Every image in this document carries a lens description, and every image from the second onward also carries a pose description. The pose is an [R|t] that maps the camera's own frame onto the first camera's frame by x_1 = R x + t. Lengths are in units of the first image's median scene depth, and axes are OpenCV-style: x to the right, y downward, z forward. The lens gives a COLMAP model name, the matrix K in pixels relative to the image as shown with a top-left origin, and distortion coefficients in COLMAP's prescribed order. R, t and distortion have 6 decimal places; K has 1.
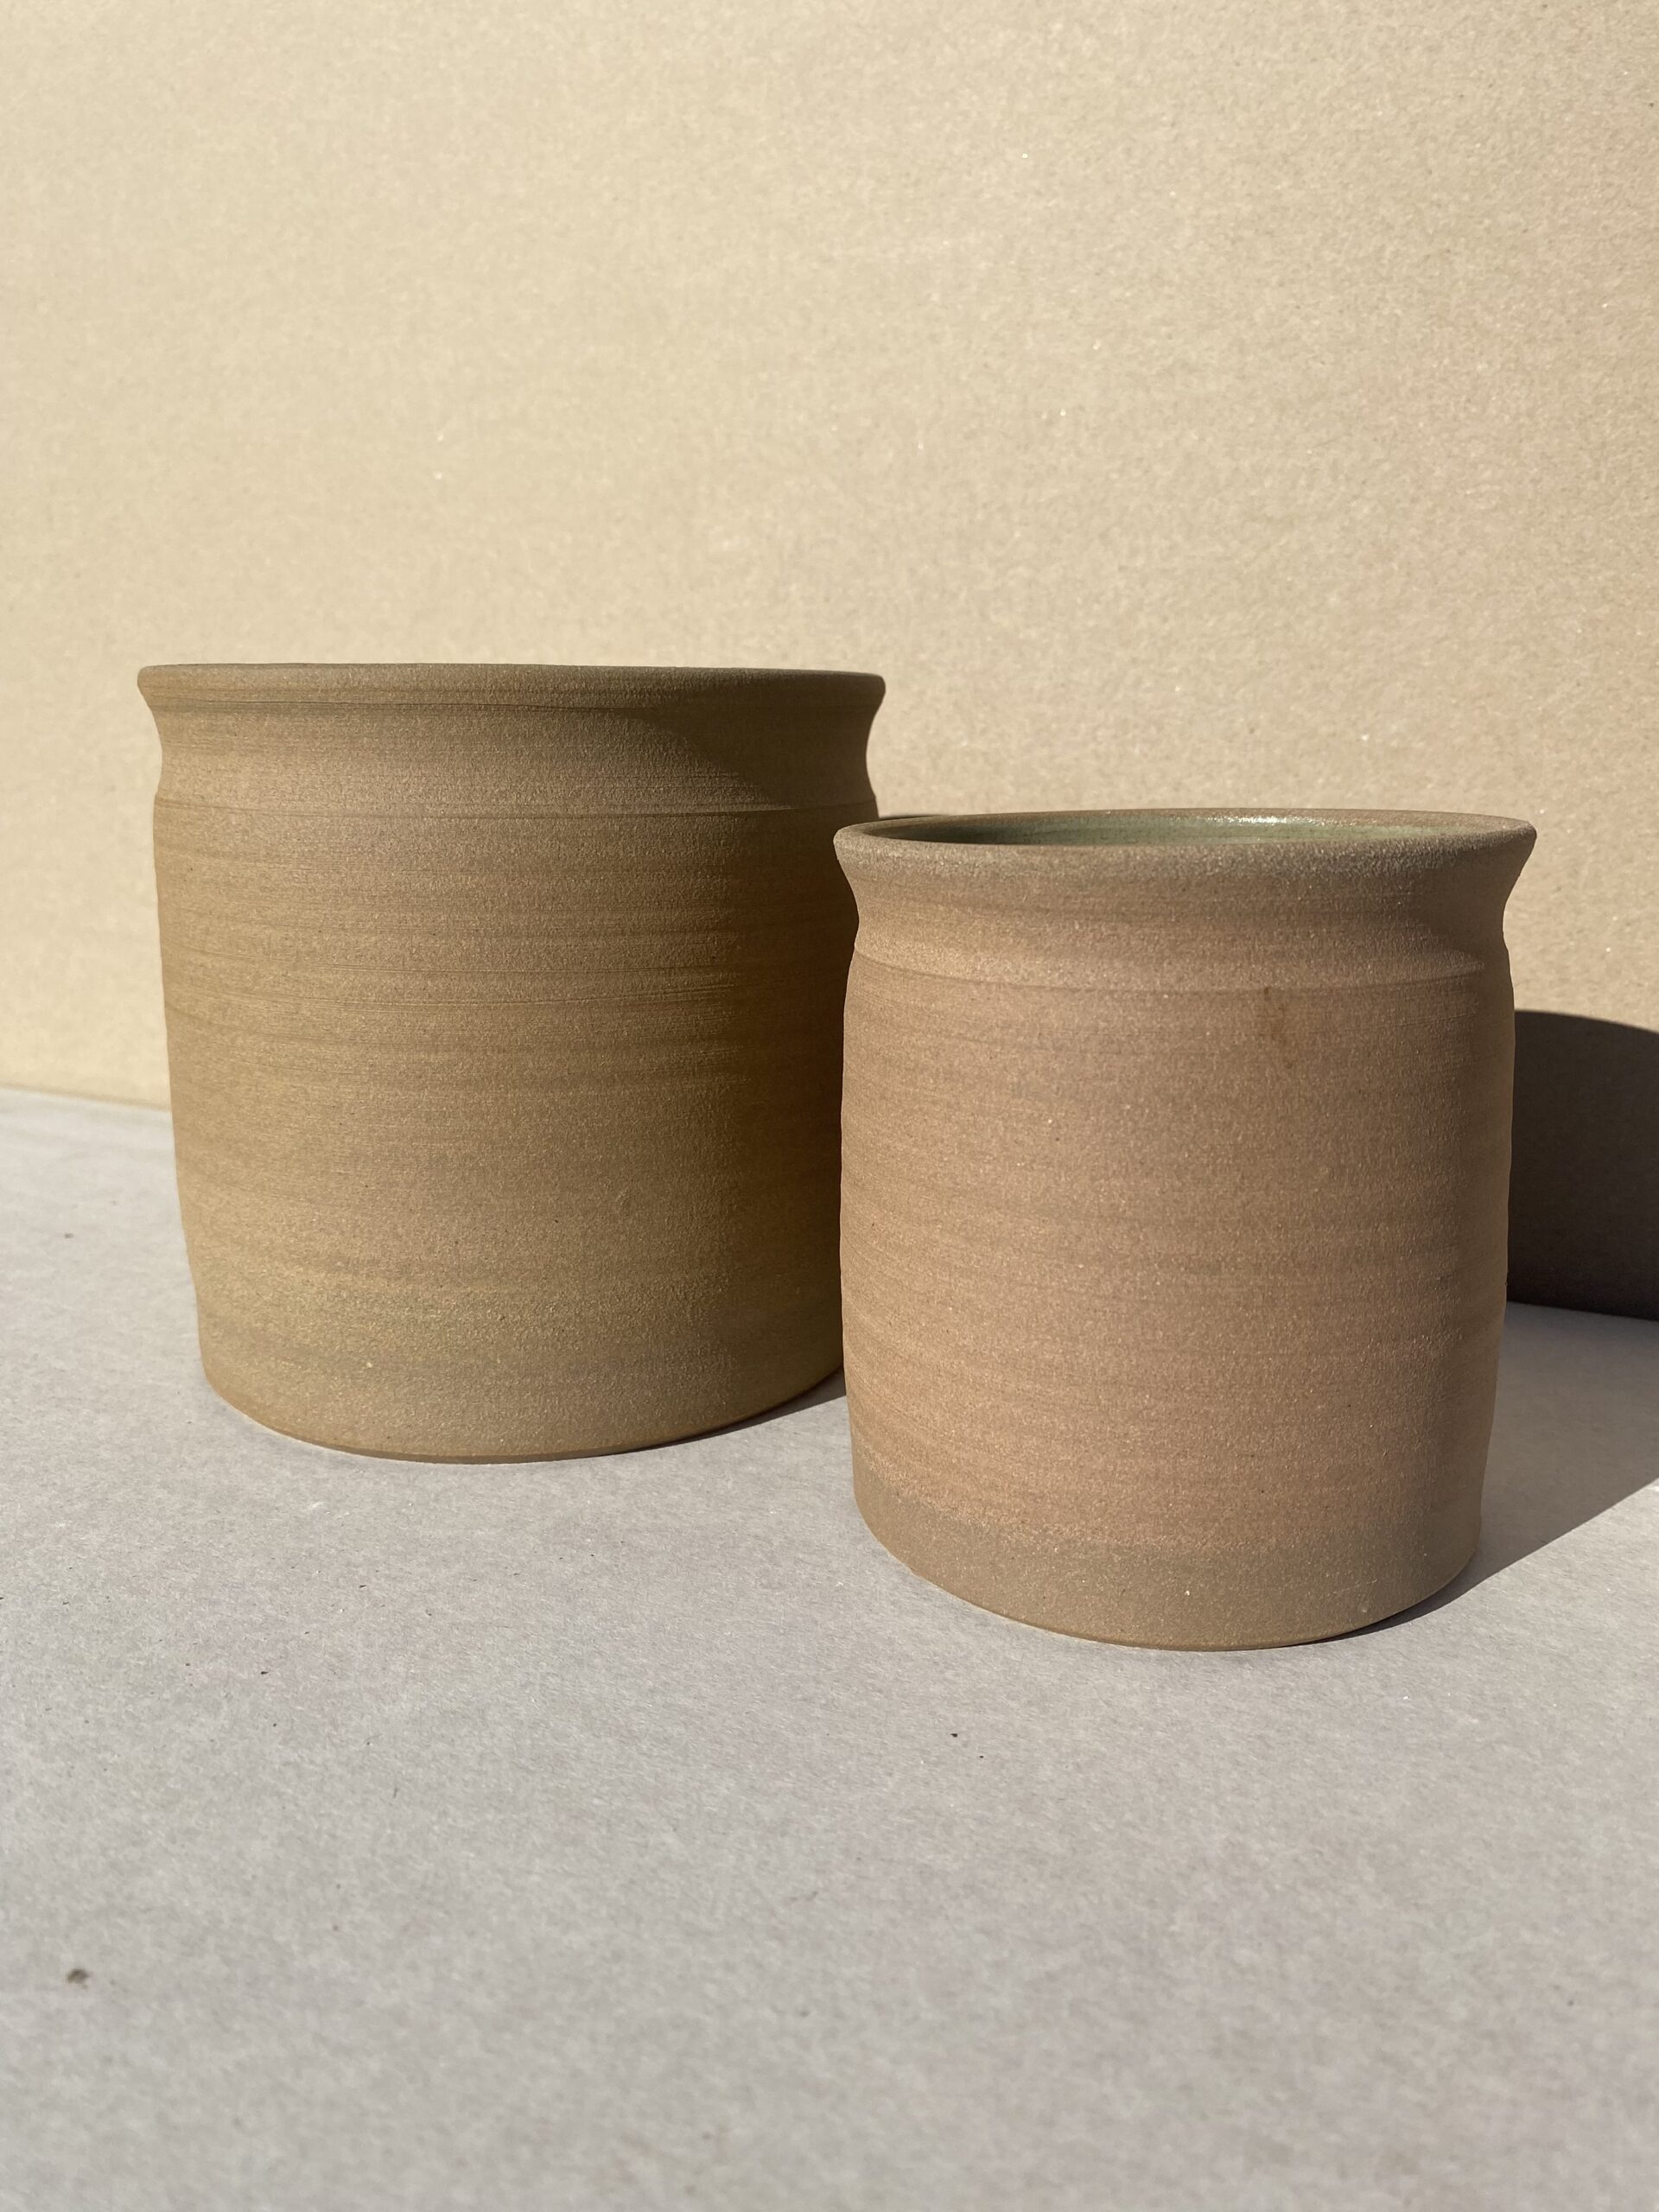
lens RADIAL K [[1771.2, 0, 844.3], [0, 1771.2, 1100.0], [0, 0, 1]] dist [-0.029734, 0.018893]
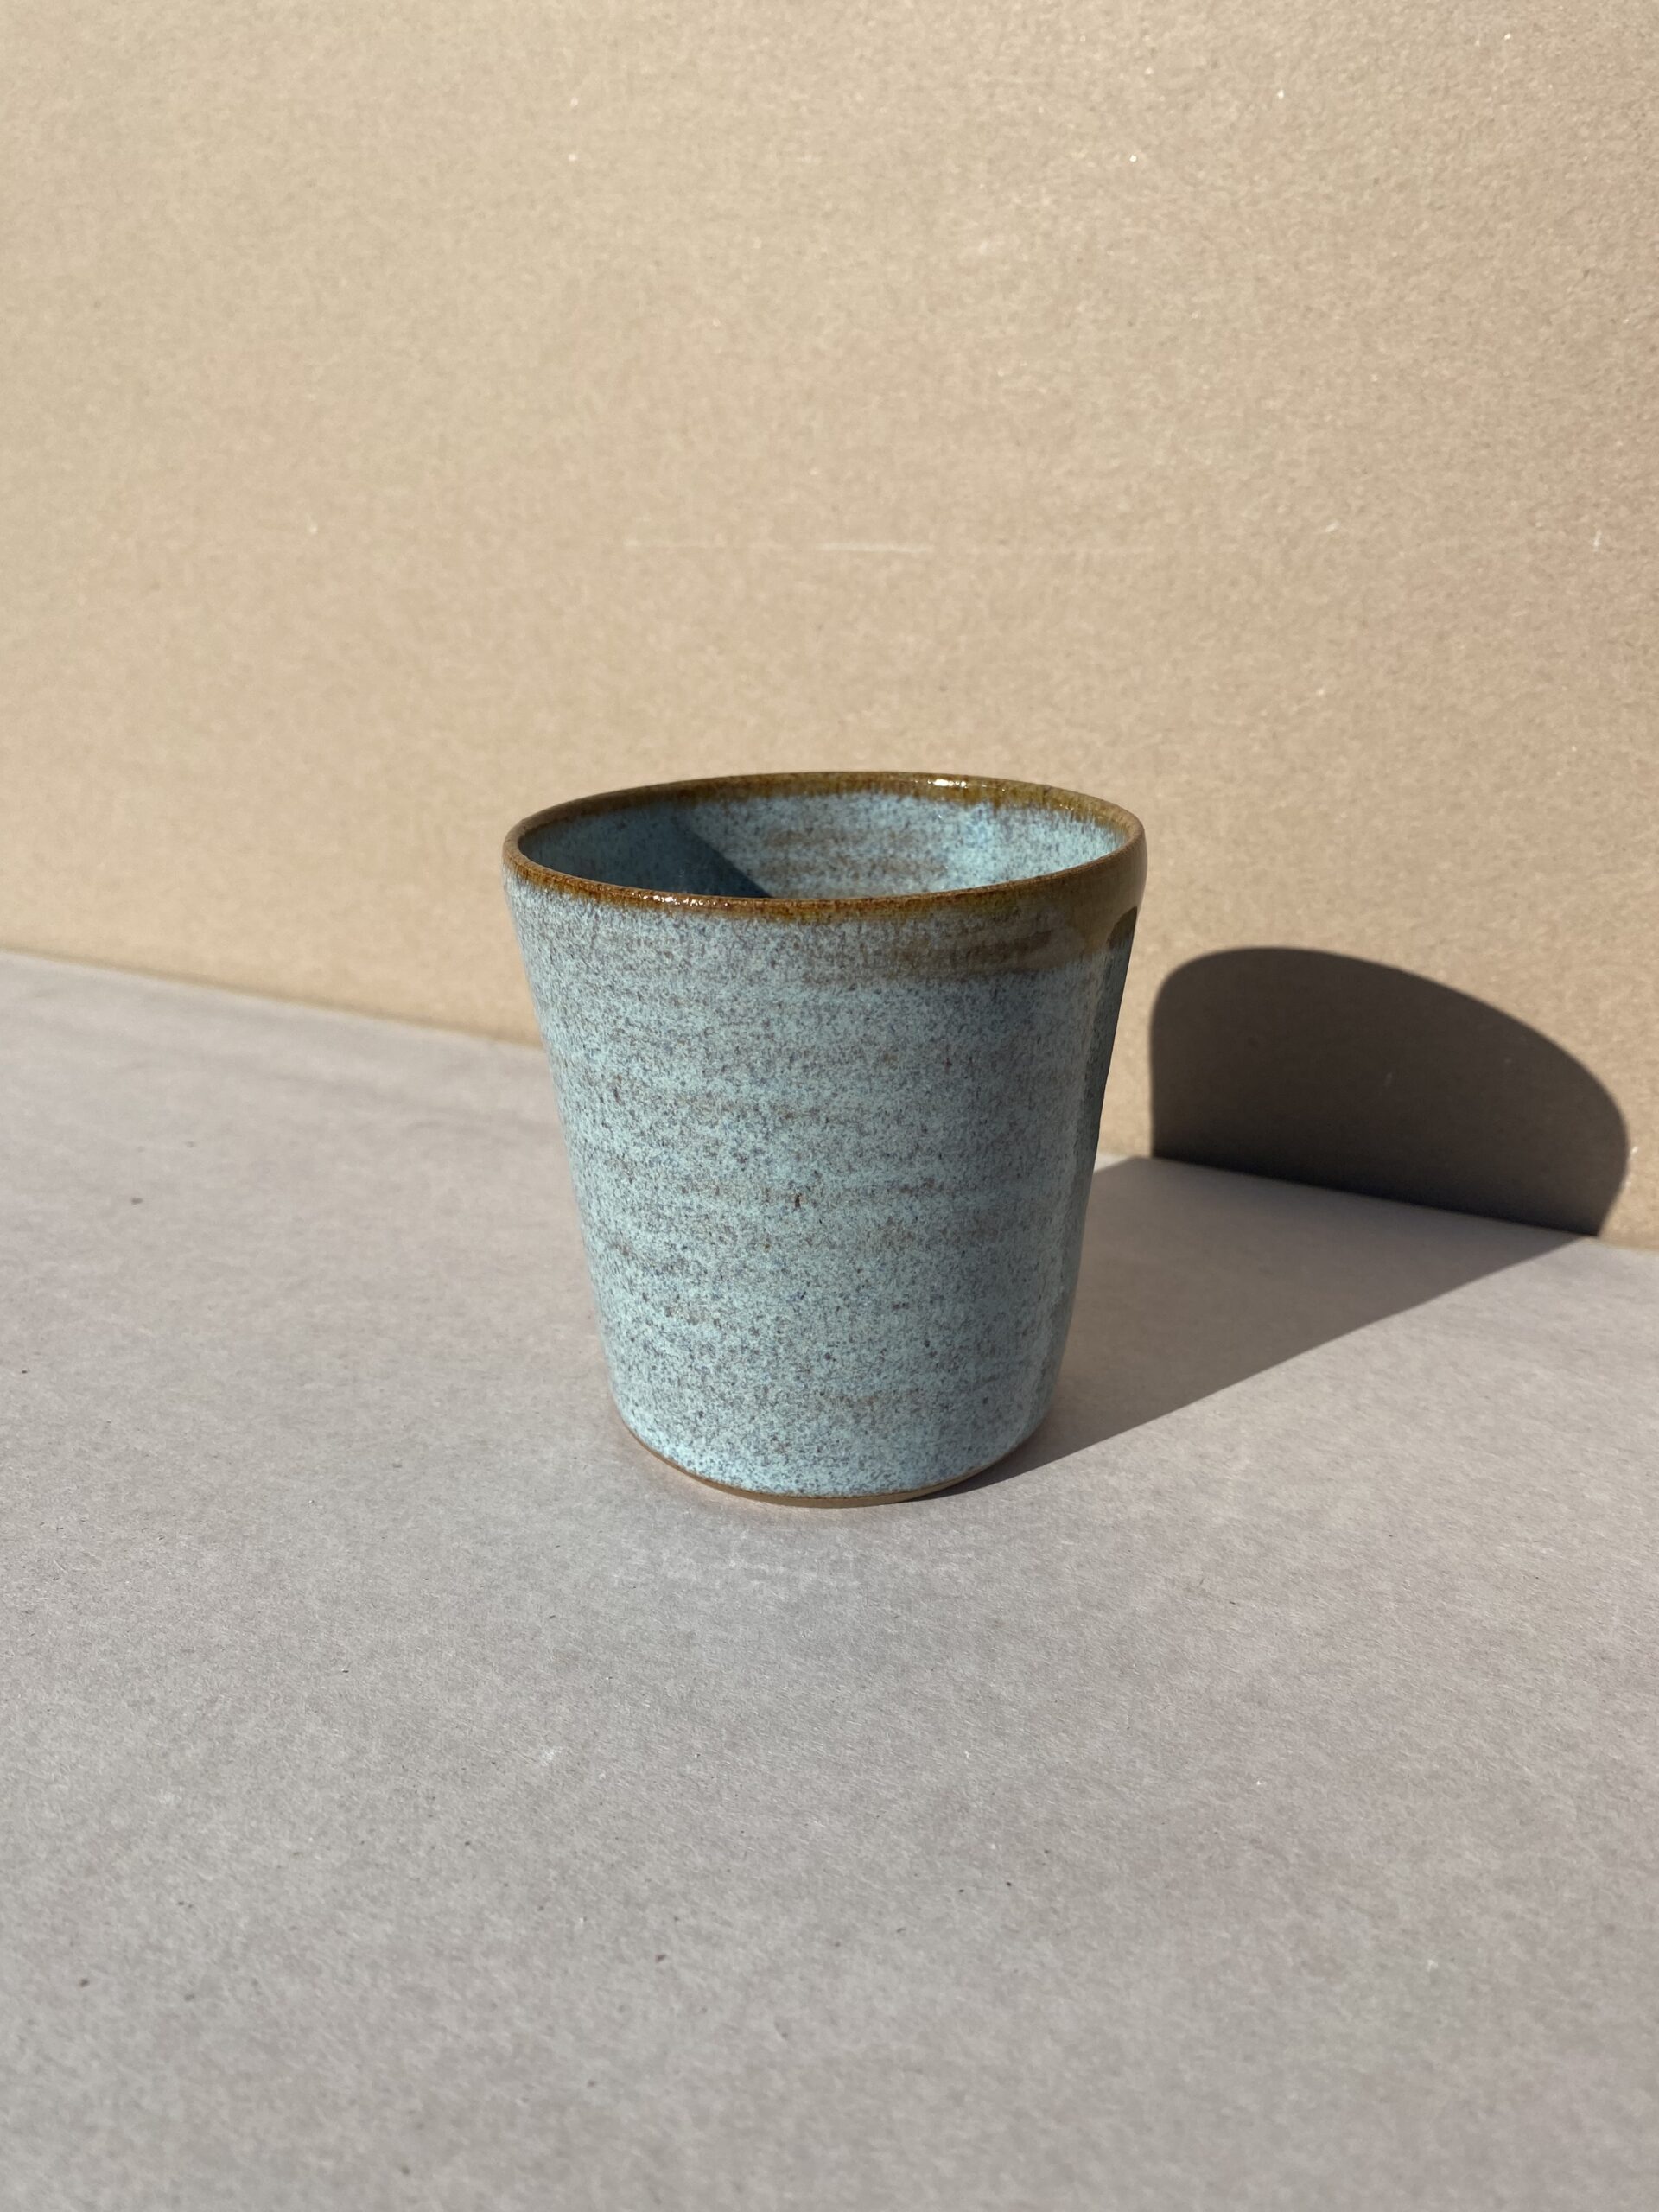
lens RADIAL K [[1771.2, 0, 833.7], [0, 1771.2, 1099.5], [0, 0, 1]] dist [-0.029734, 0.018893]
pose [[0.999686, 0.002606, -0.024936, -0.122605], [0.000549, 0.992070, 0.125682, -0.064018], [0.025066, -0.125656, 0.991757, 0.263677]]
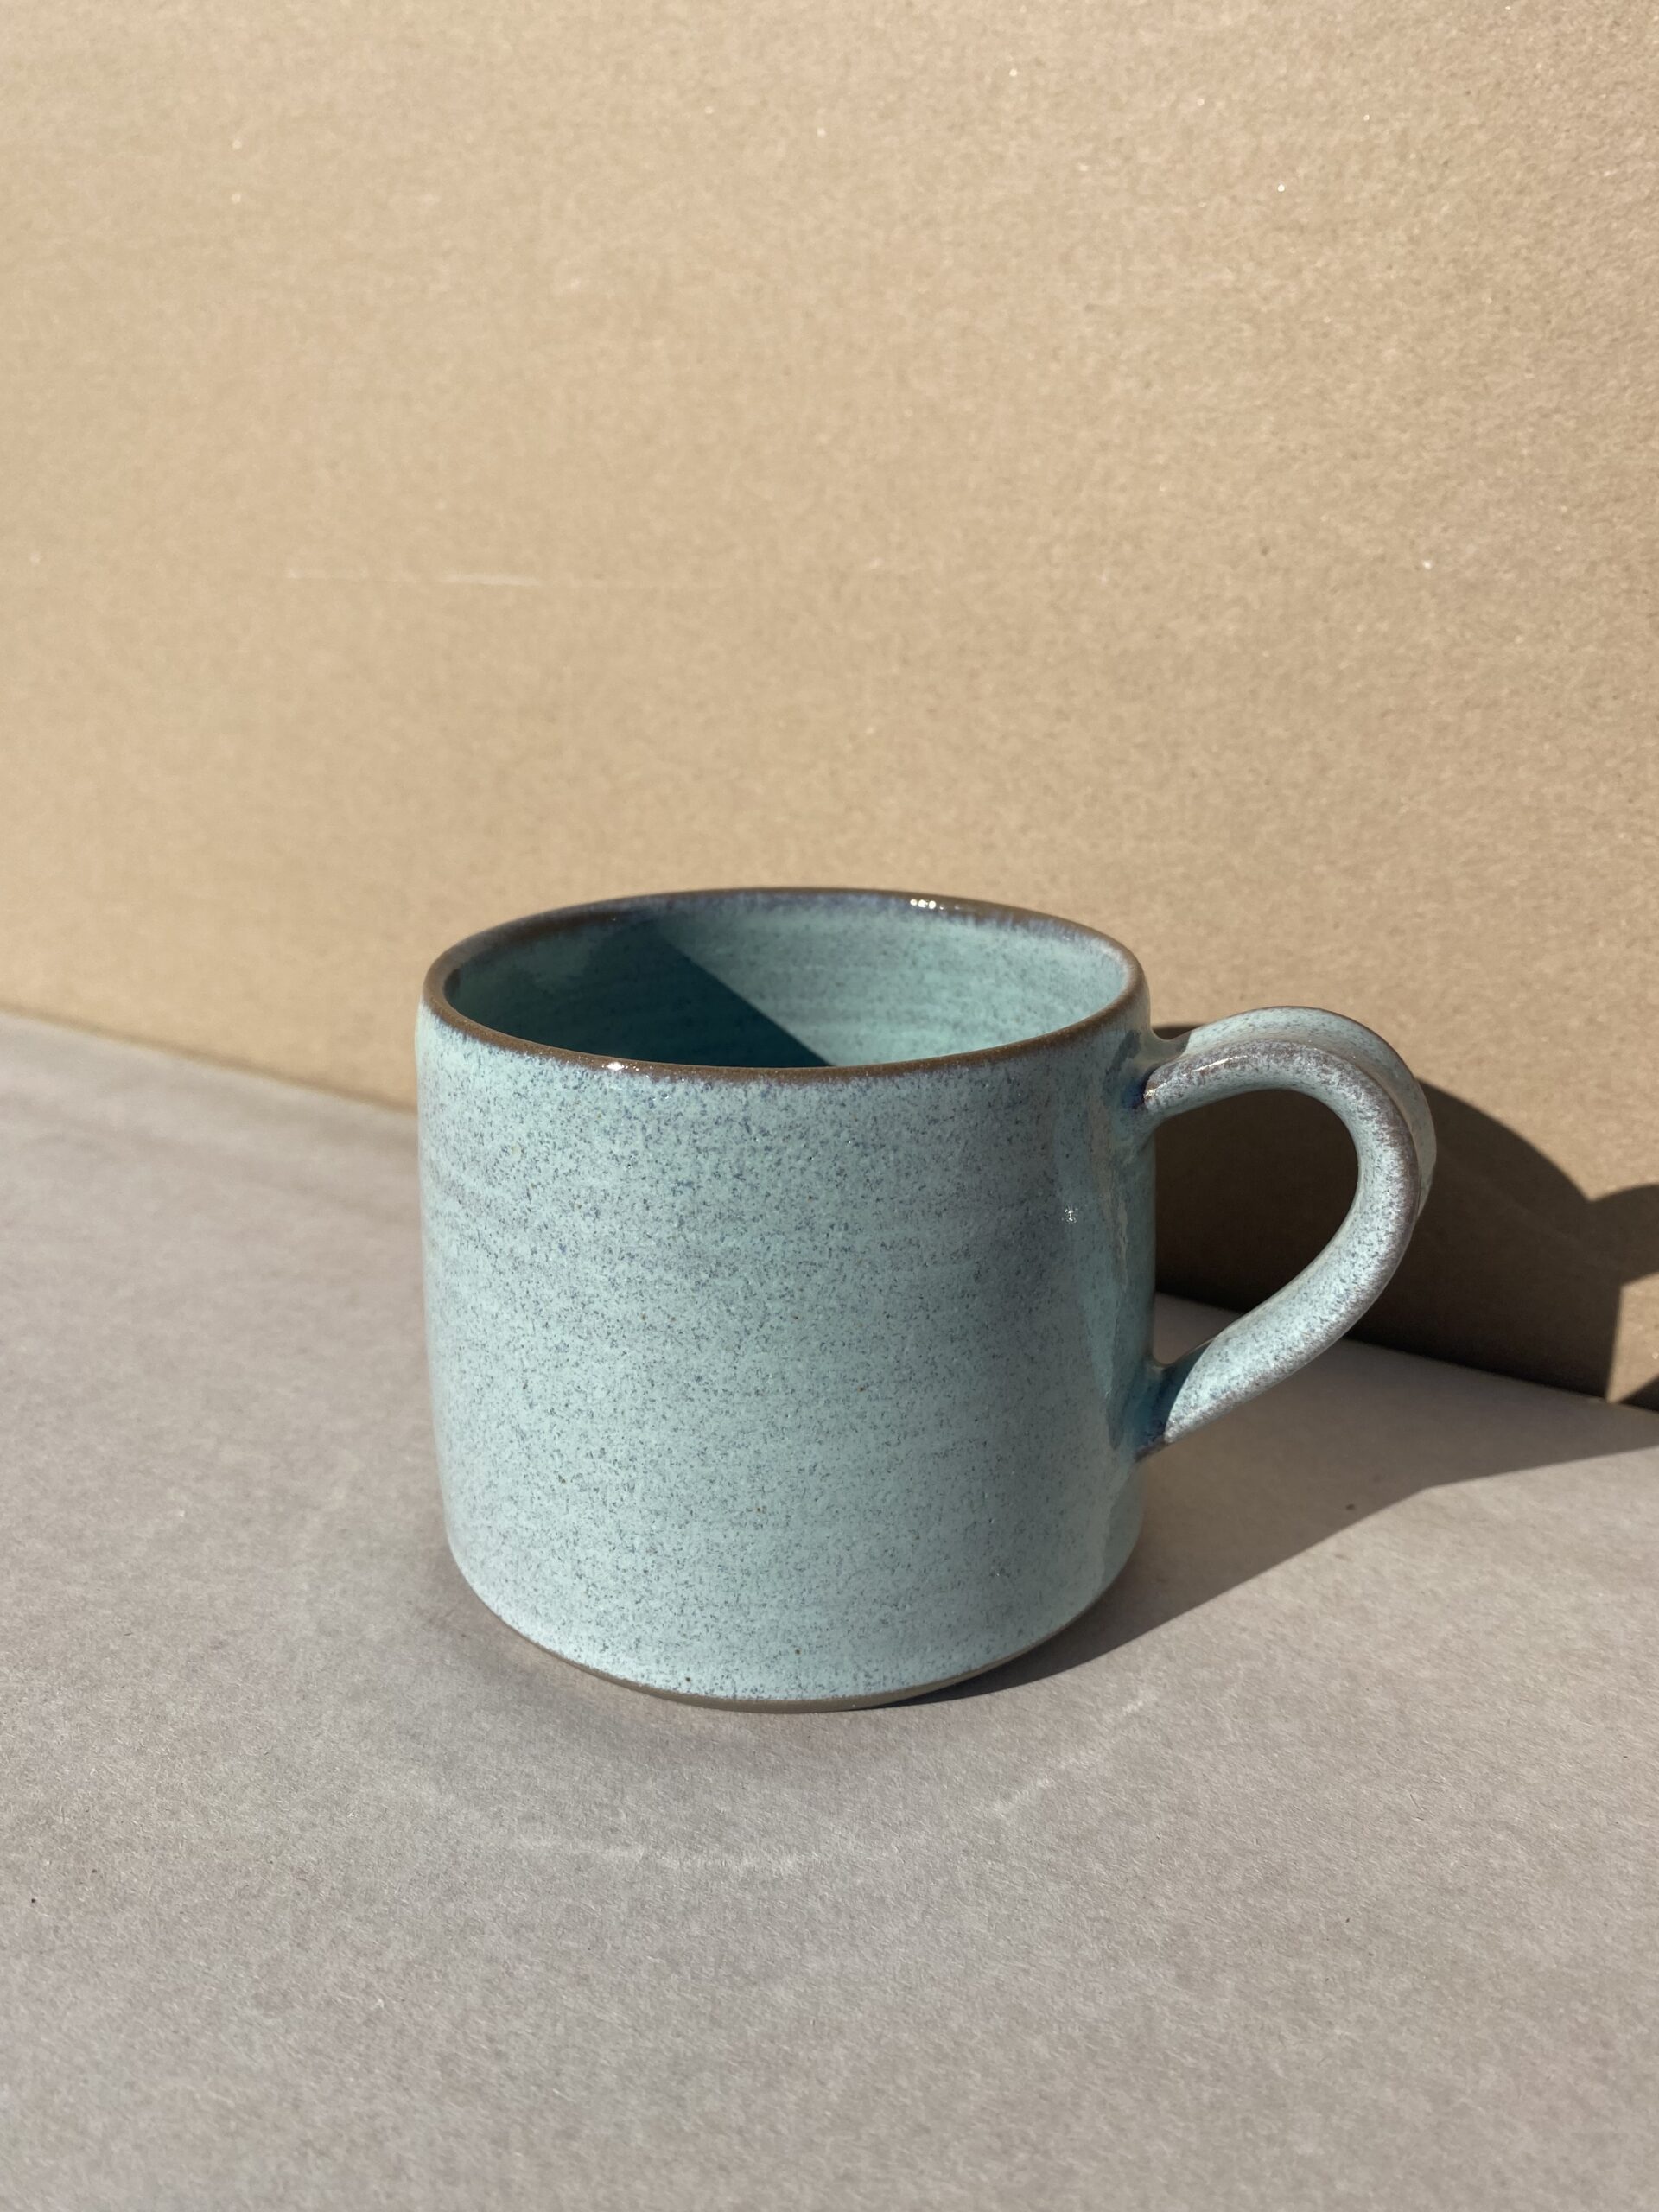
lens RADIAL K [[1771.2, 0, 839.8], [0, 1771.2, 1105.6], [0, 0, 1]] dist [-0.029734, 0.018893]
pose [[0.996357, 0.026660, -0.081002, 0.123696], [-0.017123, 0.993075, 0.116226, -0.069712], [0.083540, -0.114416, 0.989914, 0.275044]]
